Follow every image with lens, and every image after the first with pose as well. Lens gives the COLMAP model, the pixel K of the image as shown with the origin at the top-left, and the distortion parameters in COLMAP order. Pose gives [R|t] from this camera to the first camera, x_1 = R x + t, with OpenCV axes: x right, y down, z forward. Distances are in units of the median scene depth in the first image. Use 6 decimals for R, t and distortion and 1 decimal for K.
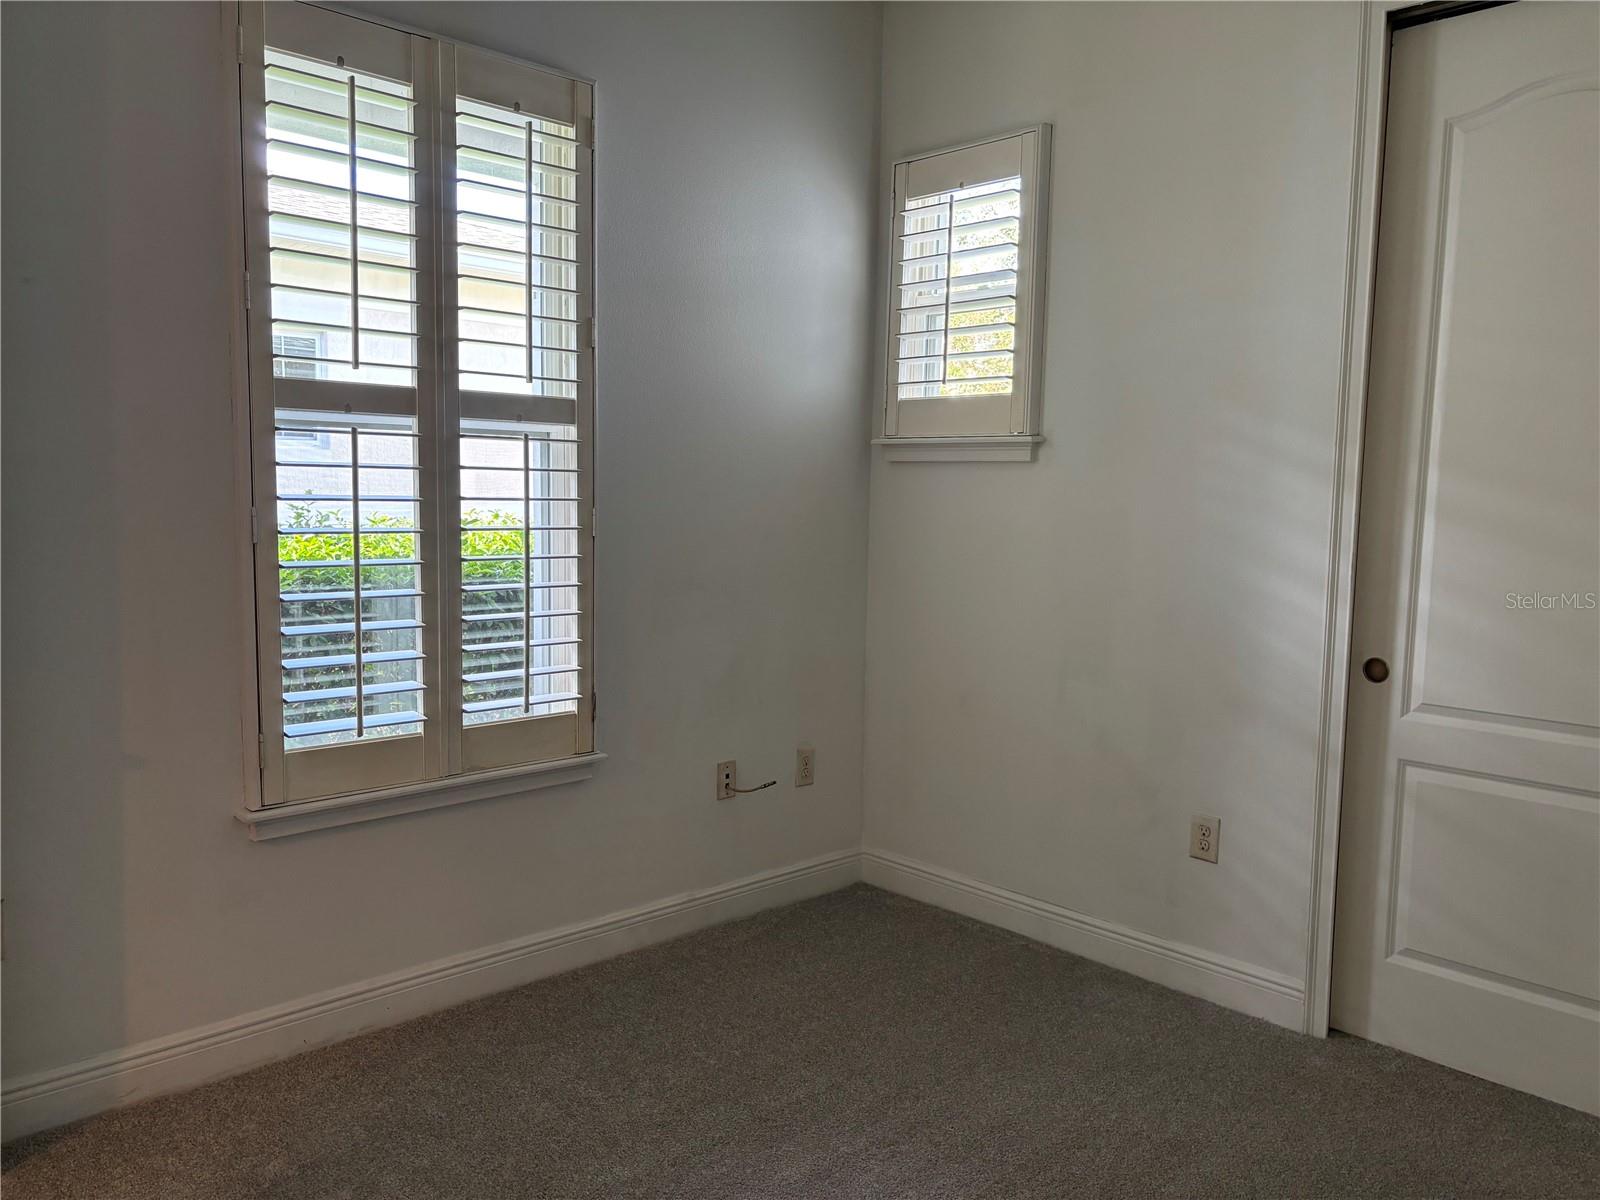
lens RADIAL K [[1192.4, 0, 798.6], [0, 1192.4, 598.9], [0, 0, 1]] dist [-0.001326, -0.024764]
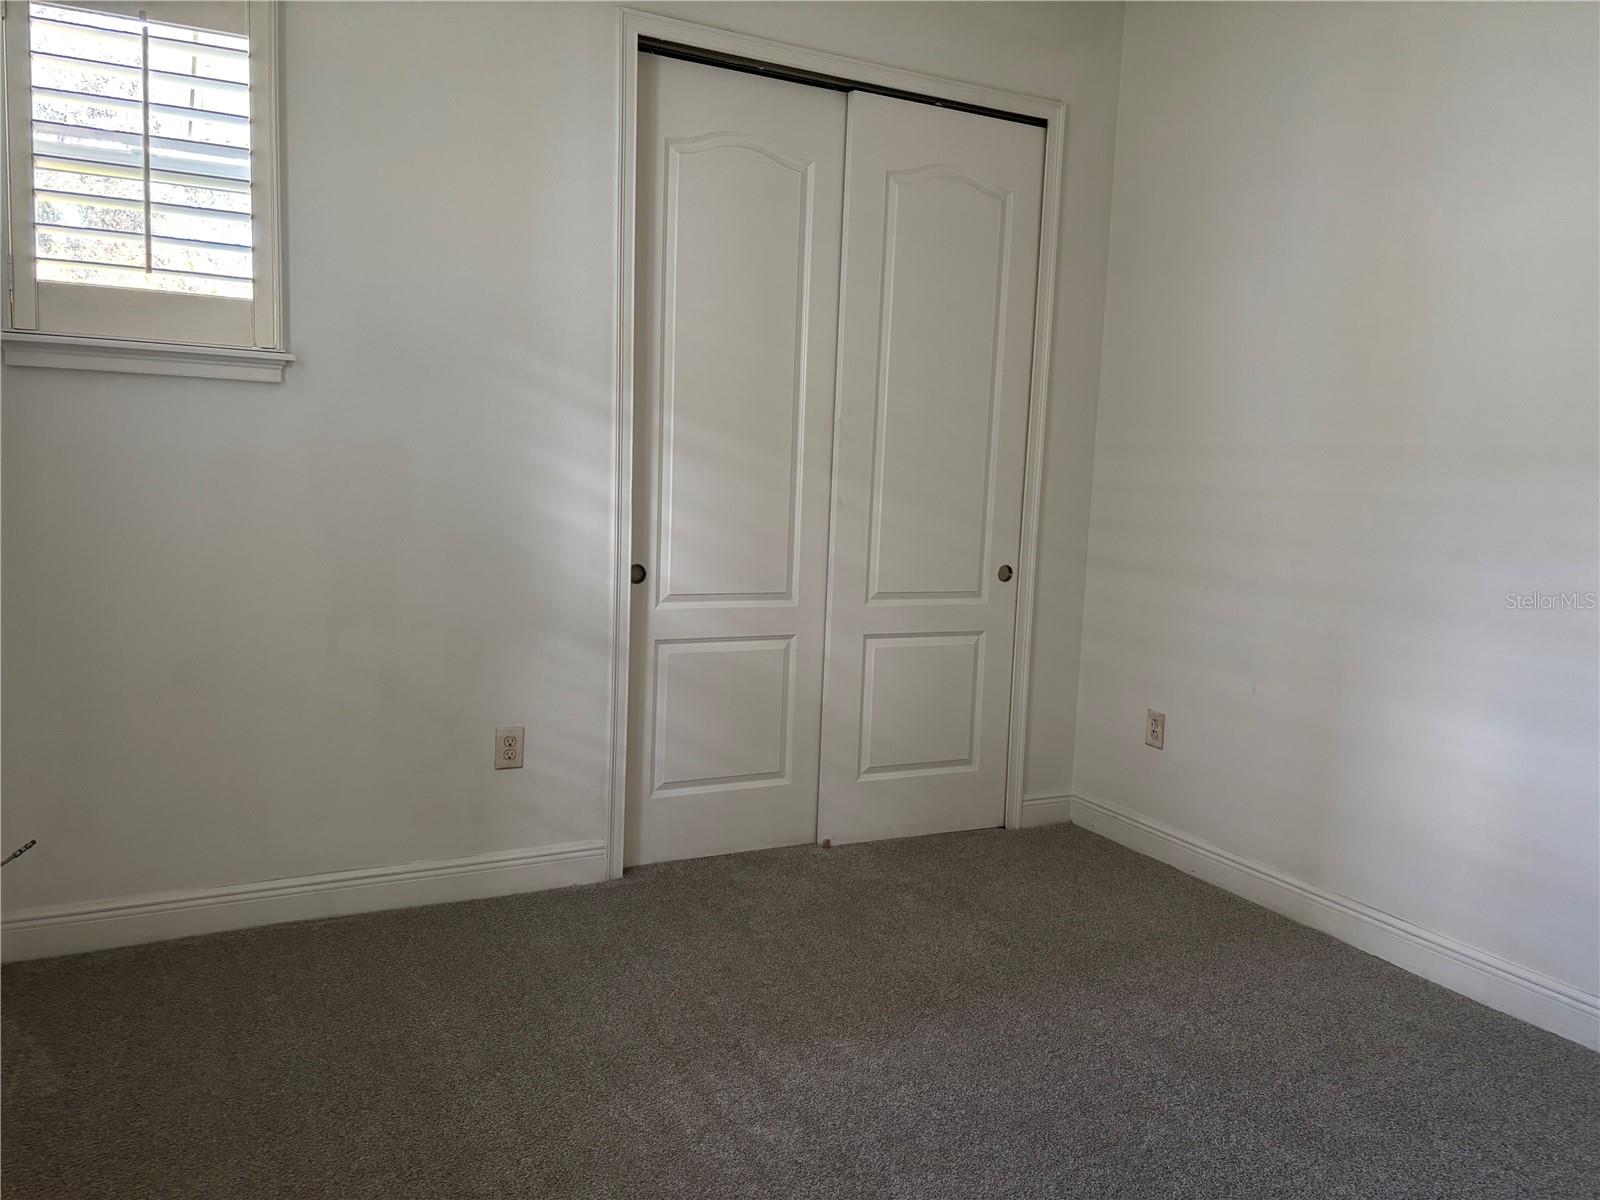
lens RADIAL K [[1192.4, 0, 799.1], [0, 1192.4, 606.4], [0, 0, 1]] dist [-0.001326, -0.024764]
pose [[0.261986, -0.125033, 0.956938, -0.613547], [0.056007, 0.991870, 0.114264, -0.036172], [-0.963445, 0.023660, 0.266859, 0.458605]]
